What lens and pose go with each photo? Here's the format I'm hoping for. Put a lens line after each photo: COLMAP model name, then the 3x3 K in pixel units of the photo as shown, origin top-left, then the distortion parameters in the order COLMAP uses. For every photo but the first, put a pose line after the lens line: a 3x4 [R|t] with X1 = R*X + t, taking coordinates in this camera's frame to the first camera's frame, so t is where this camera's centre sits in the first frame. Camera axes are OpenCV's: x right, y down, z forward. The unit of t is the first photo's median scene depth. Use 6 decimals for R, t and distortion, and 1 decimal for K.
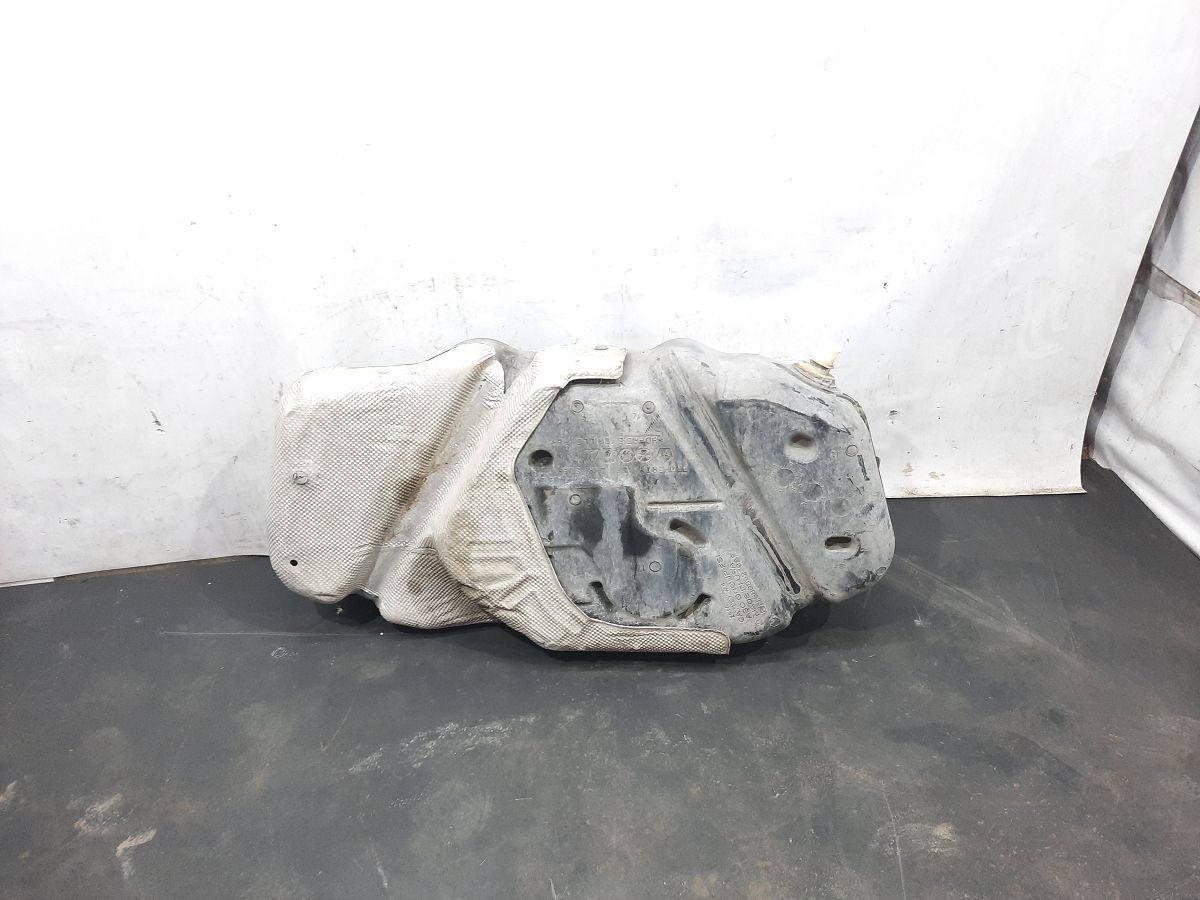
lens RADIAL K [[862.8, 0, 605.2], [0, 862.8, 452.7], [0, 0, 1]] dist [0.058779, -0.062973]
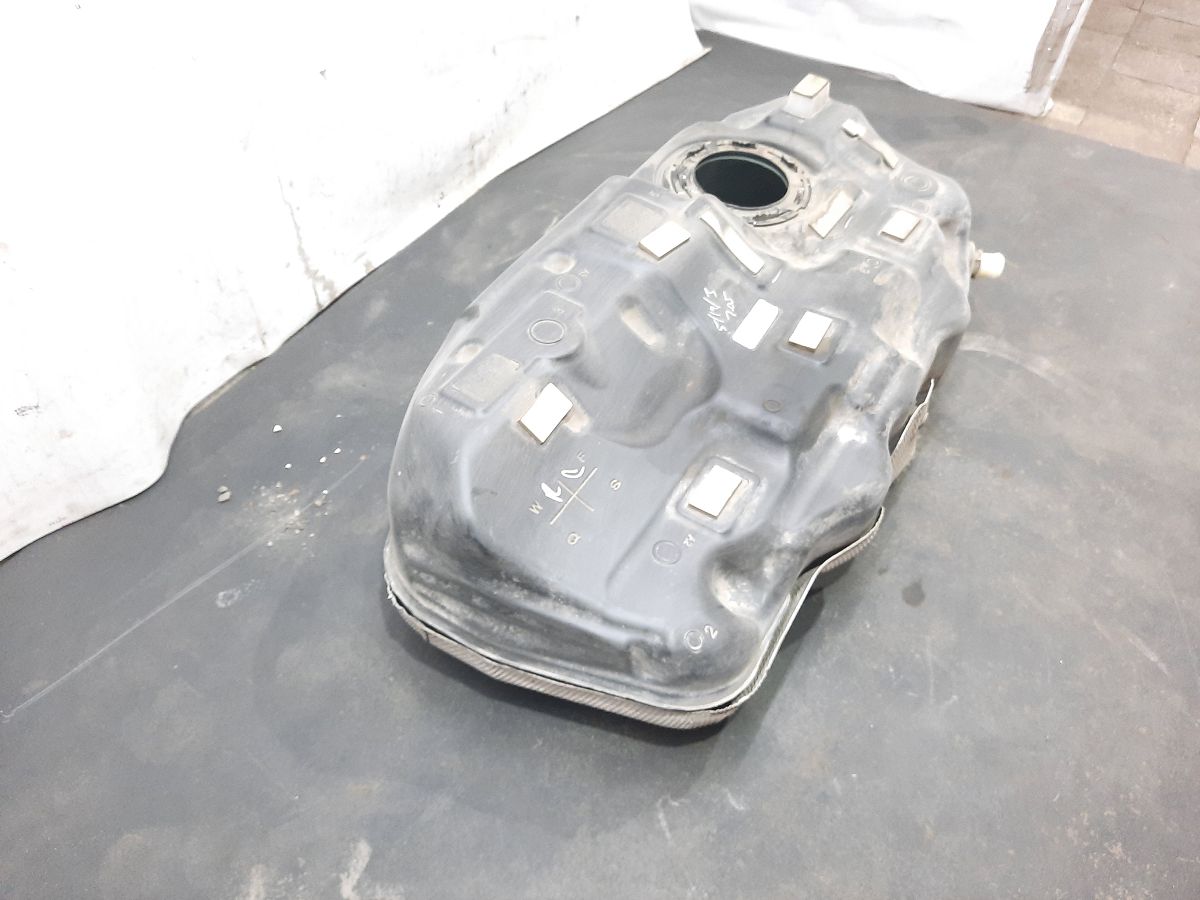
lens RADIAL K [[870.3, 0, 603.9], [0, 870.3, 456.8], [0, 0, 1]] dist [0.064821, -0.068332]
pose [[0.617143, -0.556152, 0.556623, -0.518673], [0.432505, 0.830721, 0.350488, 0.032446], [-0.657323, 0.024441, 0.753212, 0.316854]]
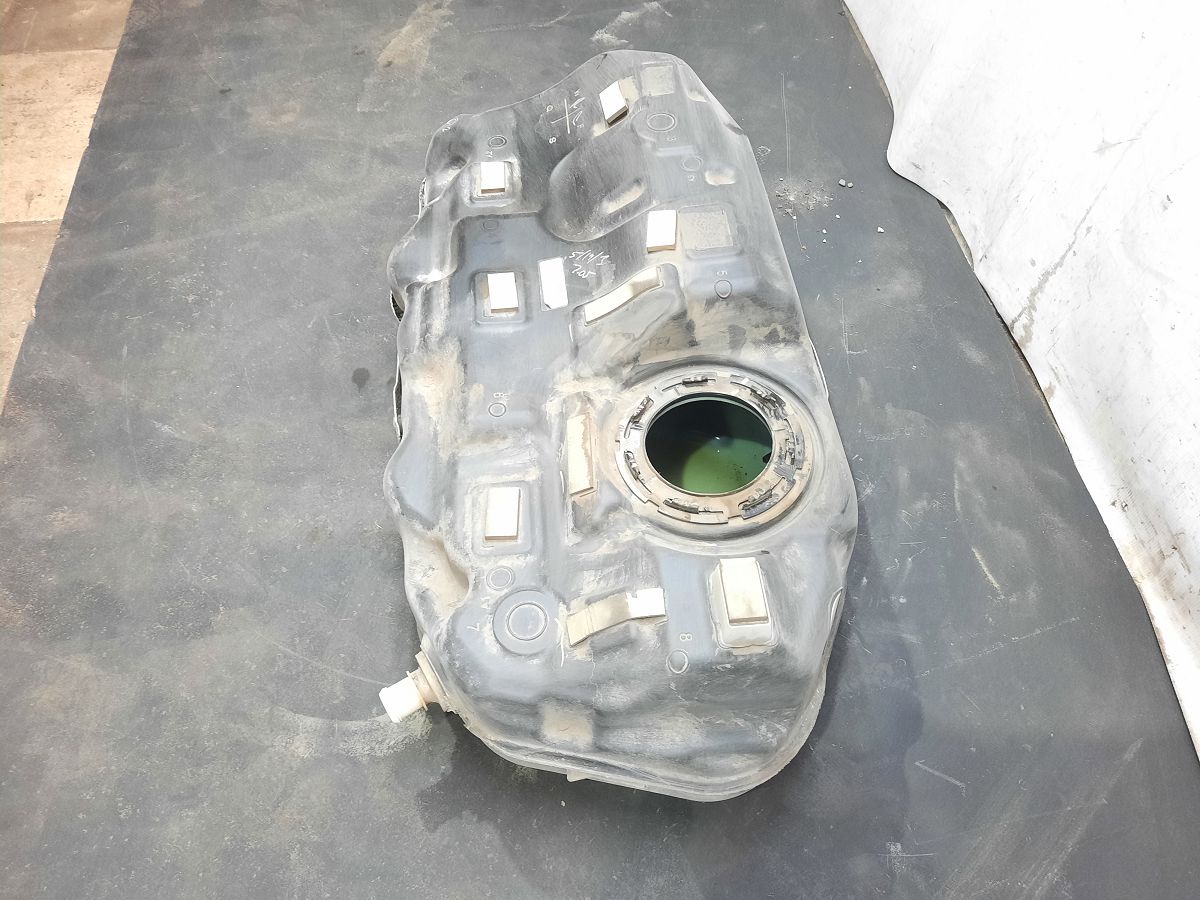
lens RADIAL K [[870.3, 0, 603.9], [0, 870.3, 456.8], [0, 0, 1]] dist [0.064821, -0.068332]
pose [[-0.016837, 0.844983, -0.534528, 0.466777], [-0.600669, 0.418832, 0.681011, -0.200106], [0.799320, 0.332541, 0.500503, 0.476864]]
